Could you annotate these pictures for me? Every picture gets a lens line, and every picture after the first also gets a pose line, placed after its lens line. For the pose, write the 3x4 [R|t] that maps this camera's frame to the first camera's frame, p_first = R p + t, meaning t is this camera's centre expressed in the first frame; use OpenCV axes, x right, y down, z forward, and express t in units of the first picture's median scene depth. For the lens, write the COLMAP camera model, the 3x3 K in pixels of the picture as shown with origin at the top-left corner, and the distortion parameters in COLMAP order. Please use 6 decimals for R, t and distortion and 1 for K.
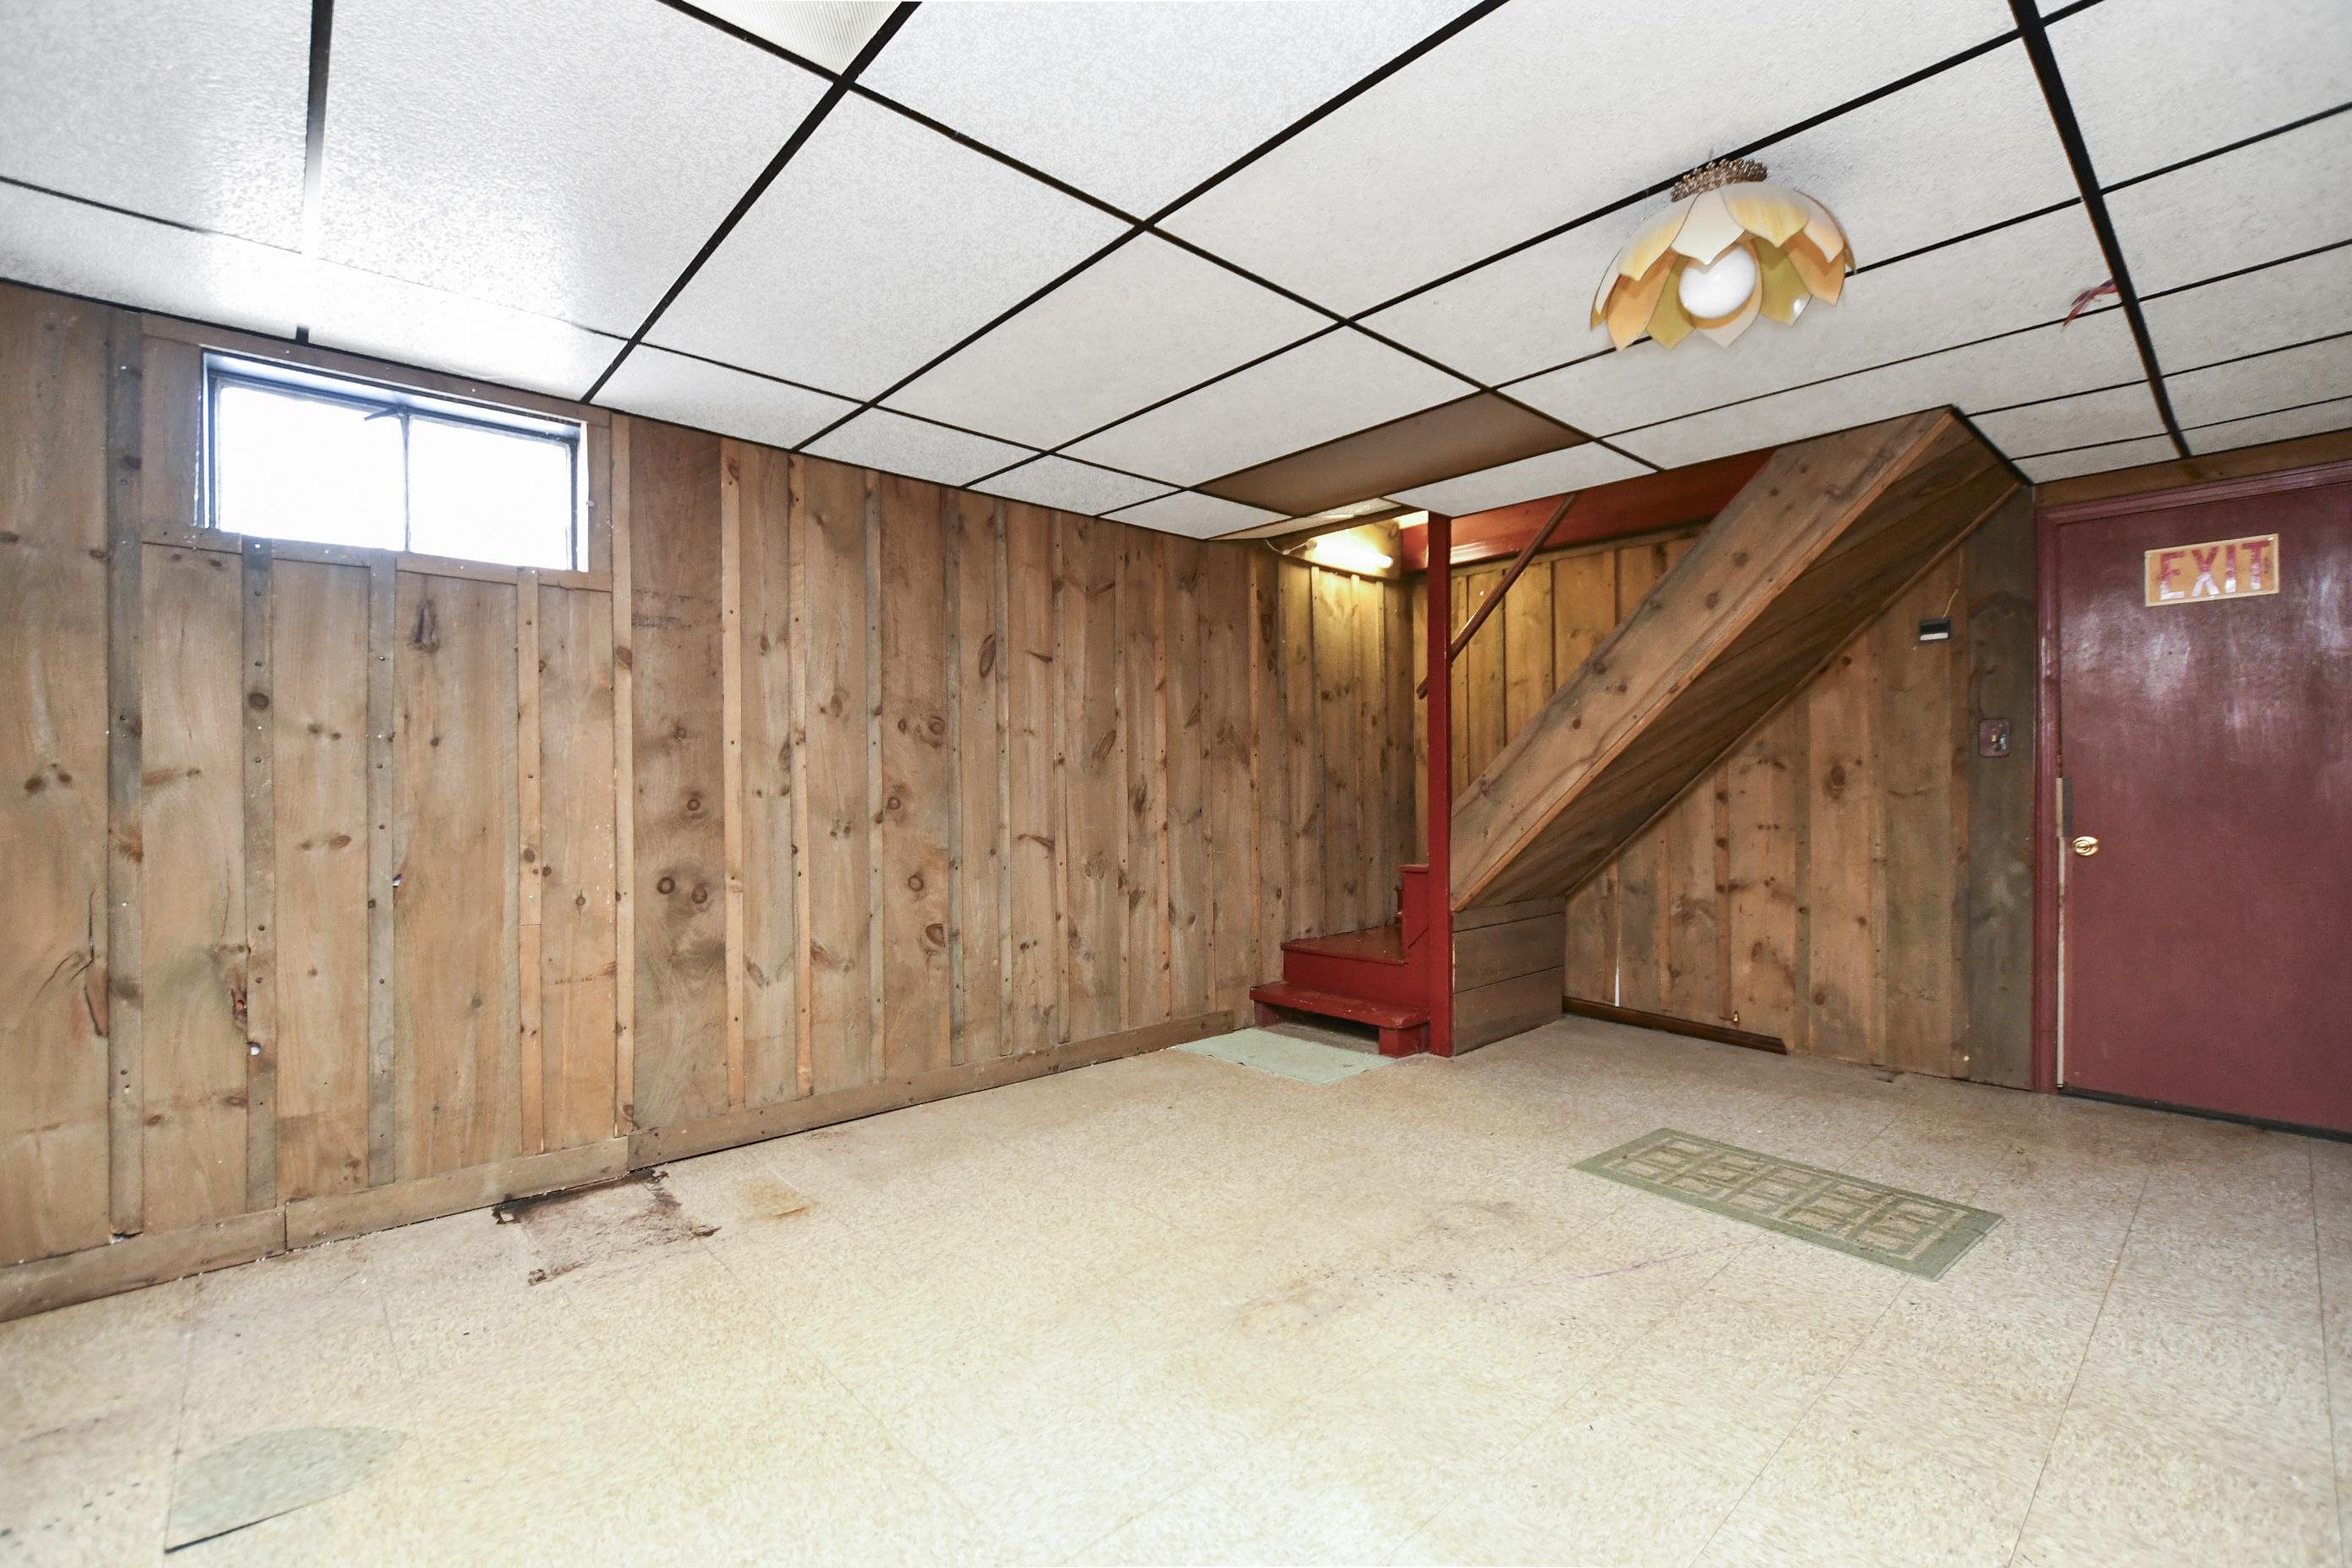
lens RADIAL K [[1017.6, 0, 1177.1], [0, 1017.6, 790.5], [0, 0, 1]] dist [-0.003699, 0.000706]
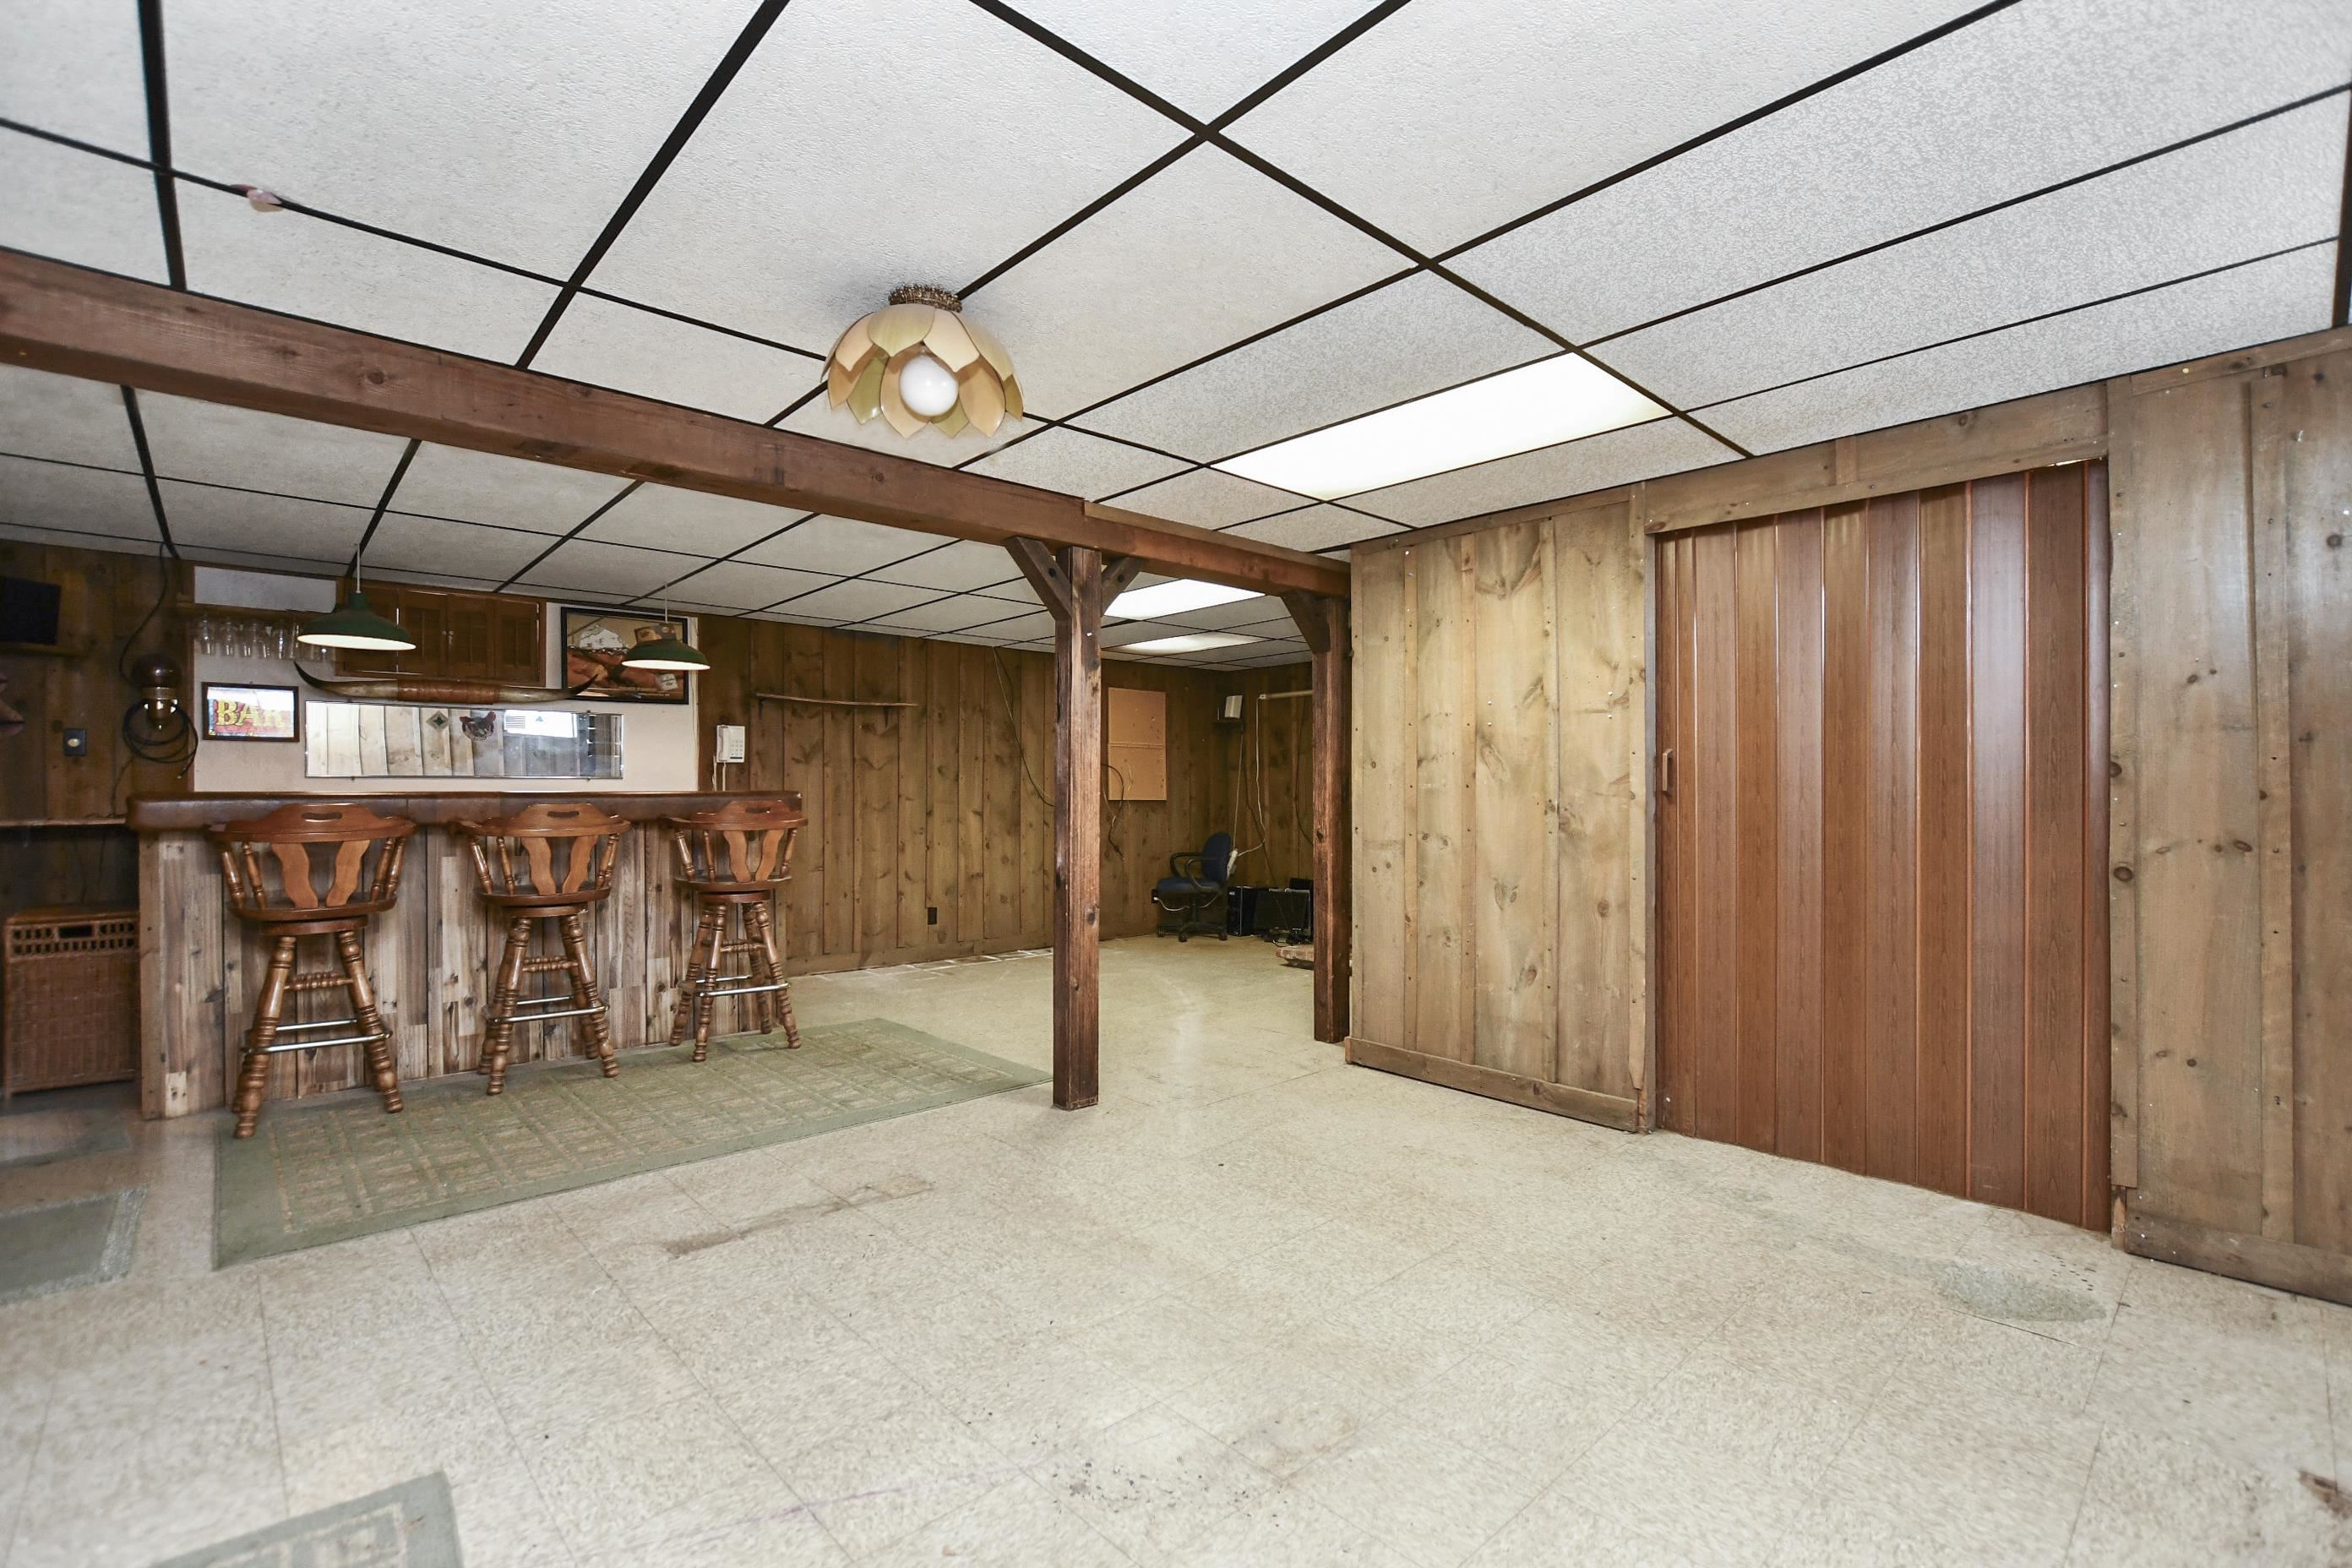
lens RADIAL K [[1017.6, 0, 1174.5], [0, 1017.6, 792.1], [0, 0, 1]] dist [-0.003699, 0.000706]
pose [[-0.999939, 0.003429, -0.010456, 0.248106], [0.003482, 0.999982, -0.004973, -0.018227], [0.010439, -0.005009, -0.999933, 2.099550]]
